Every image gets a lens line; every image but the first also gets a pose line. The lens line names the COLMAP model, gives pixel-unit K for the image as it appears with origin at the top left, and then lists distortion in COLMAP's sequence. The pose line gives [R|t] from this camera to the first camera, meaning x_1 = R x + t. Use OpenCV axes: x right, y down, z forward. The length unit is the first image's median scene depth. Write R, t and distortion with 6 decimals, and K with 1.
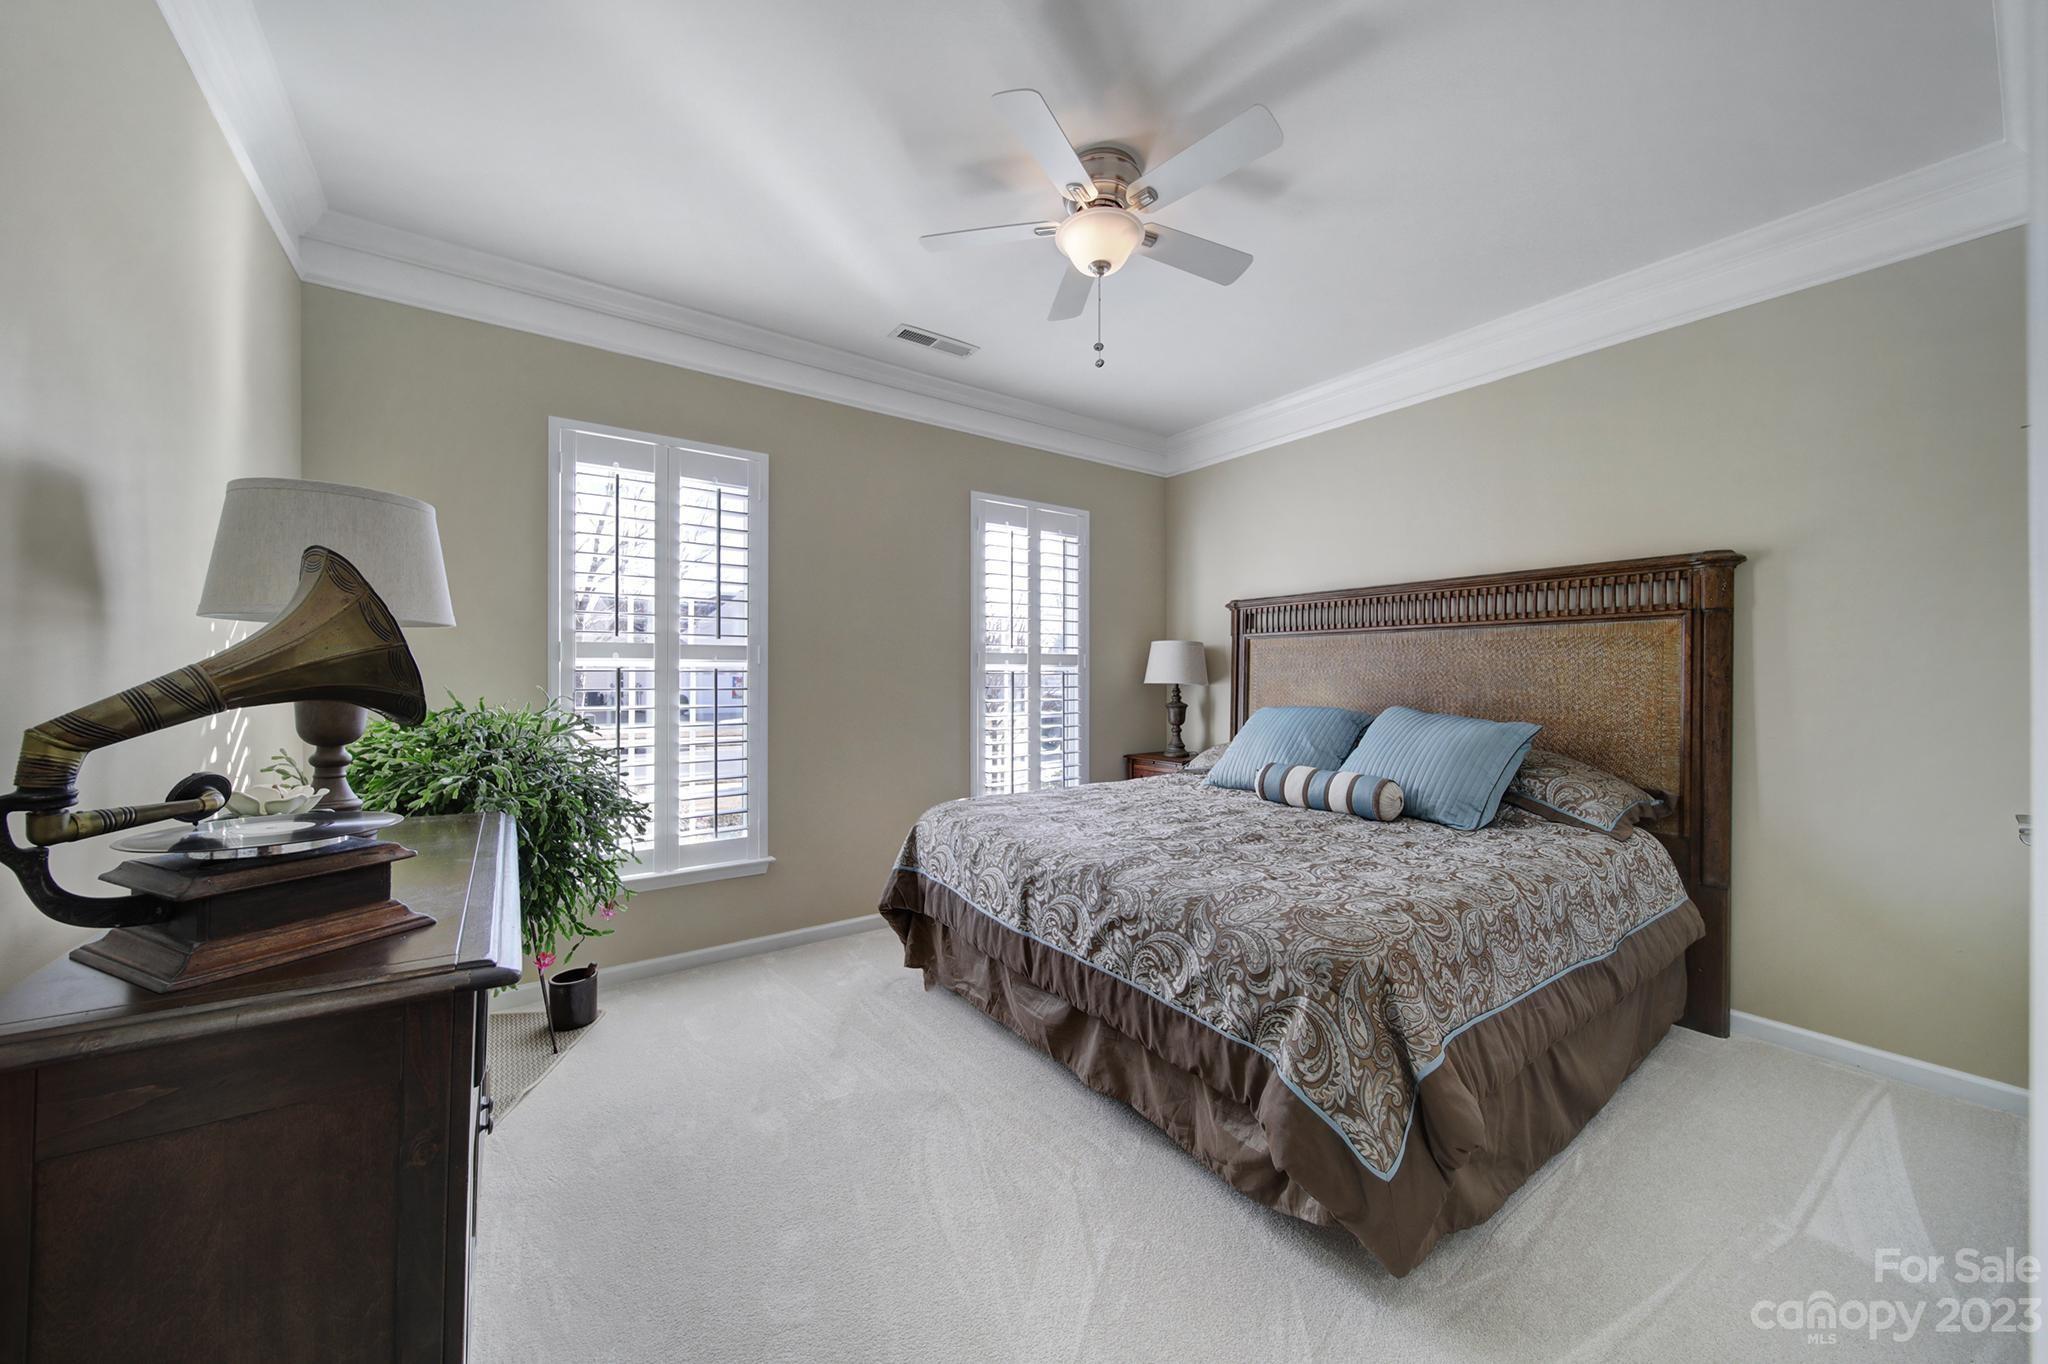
lens RADIAL K [[719.5, 0, 1018.6], [0, 719.5, 673.4], [0, 0, 1]] dist [0.000750, 0.000071]
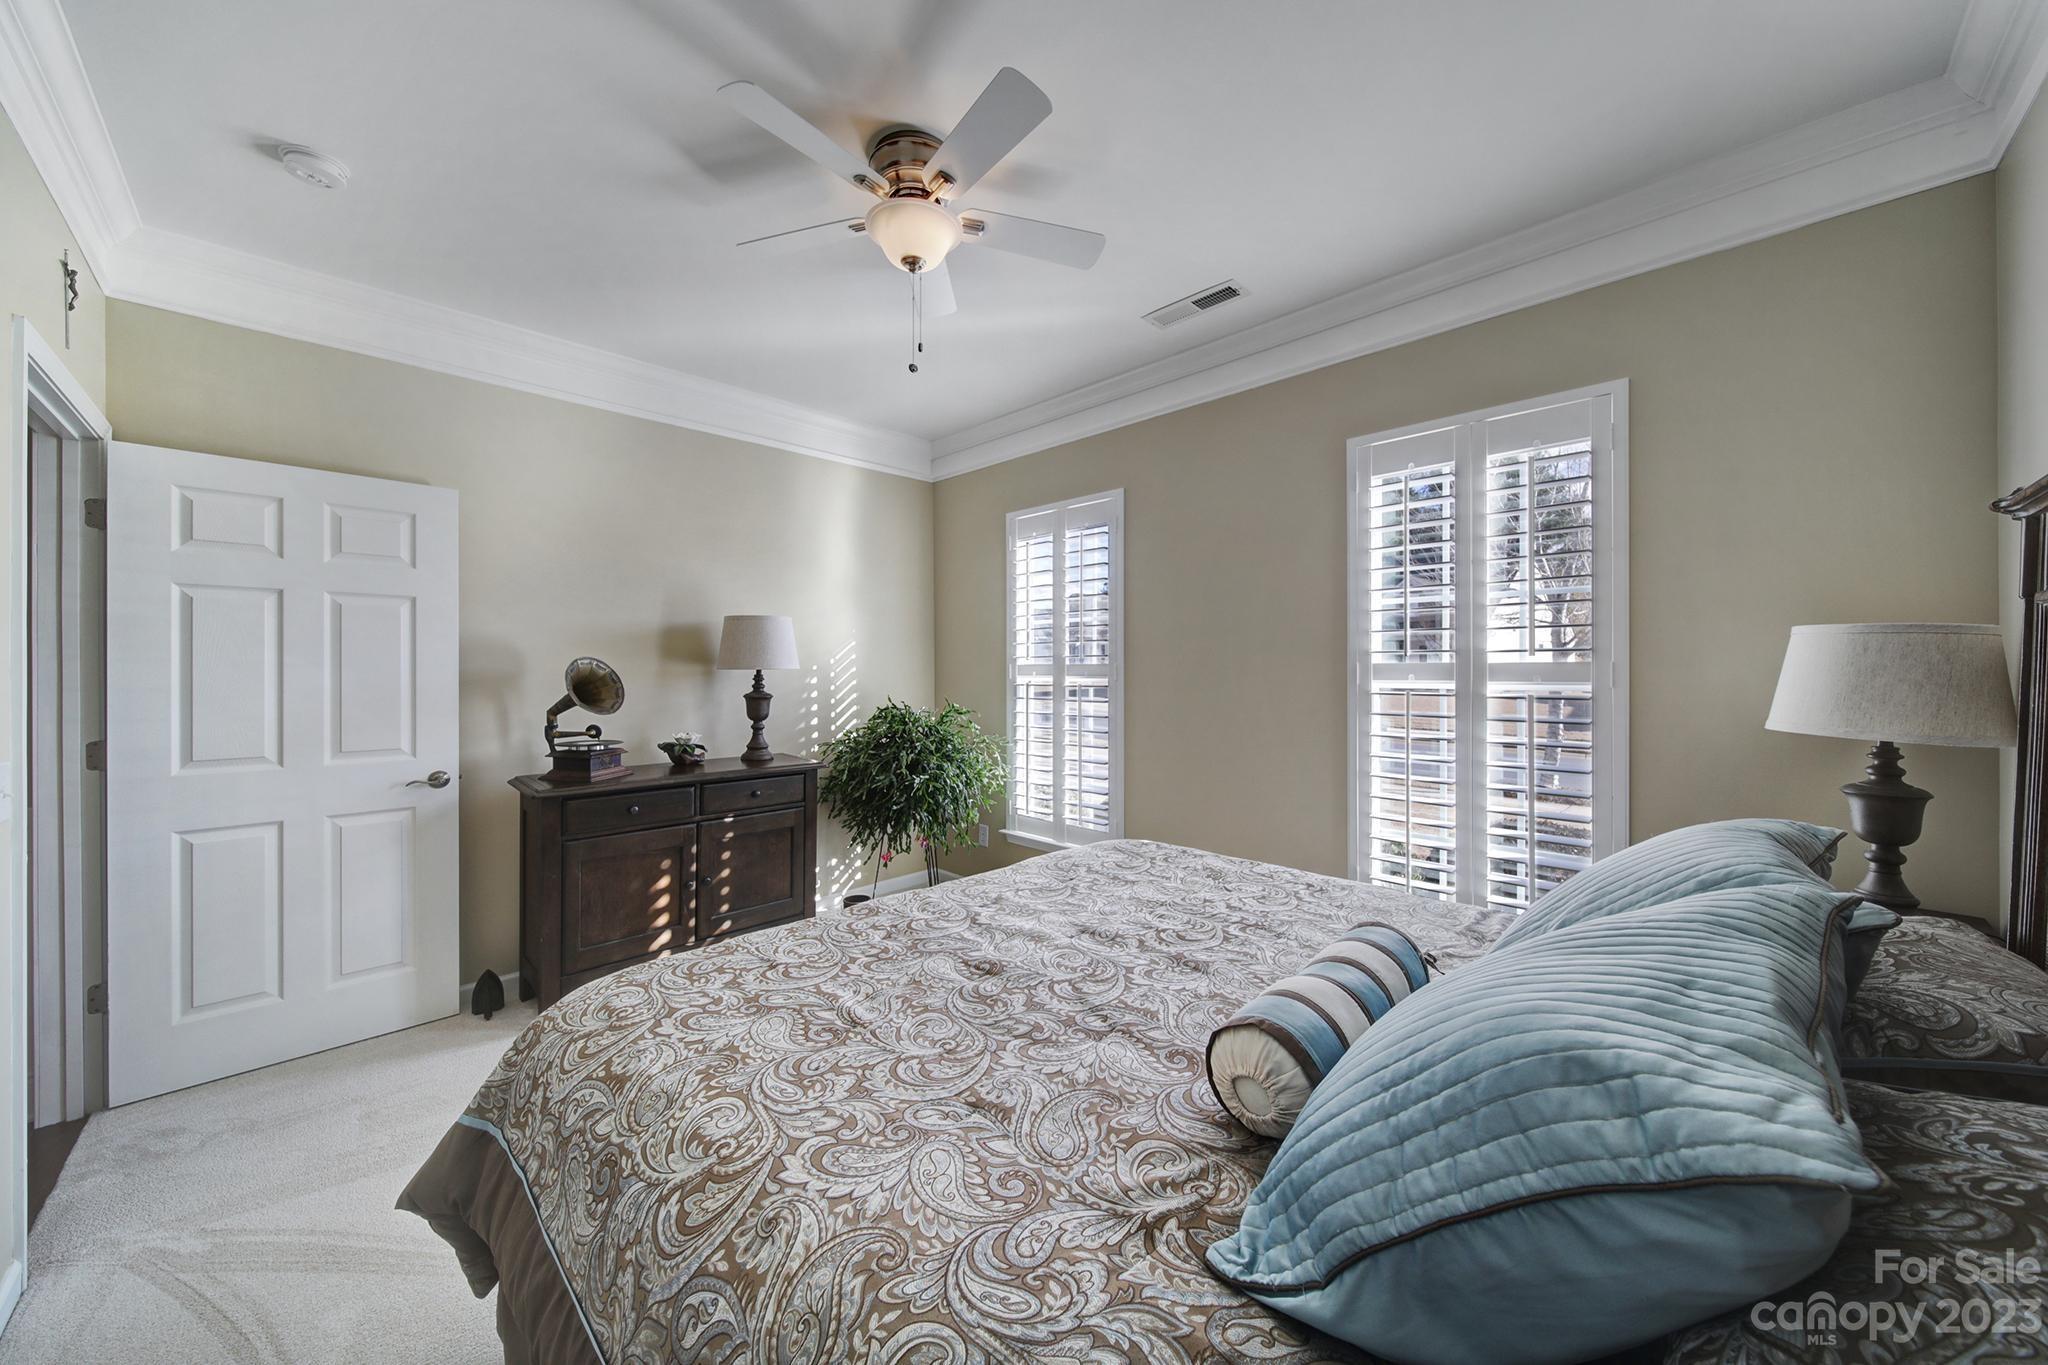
lens RADIAL K [[719.5, 0, 1018.6], [0, 719.5, 673.9], [0, 0, 1]] dist [0.000750, 0.000071]
pose [[0.165192, 0.008750, -0.986223, 0.753162], [0.007938, 0.999916, 0.010201, -0.037256], [0.986229, -0.009514, 0.165109, 0.708682]]
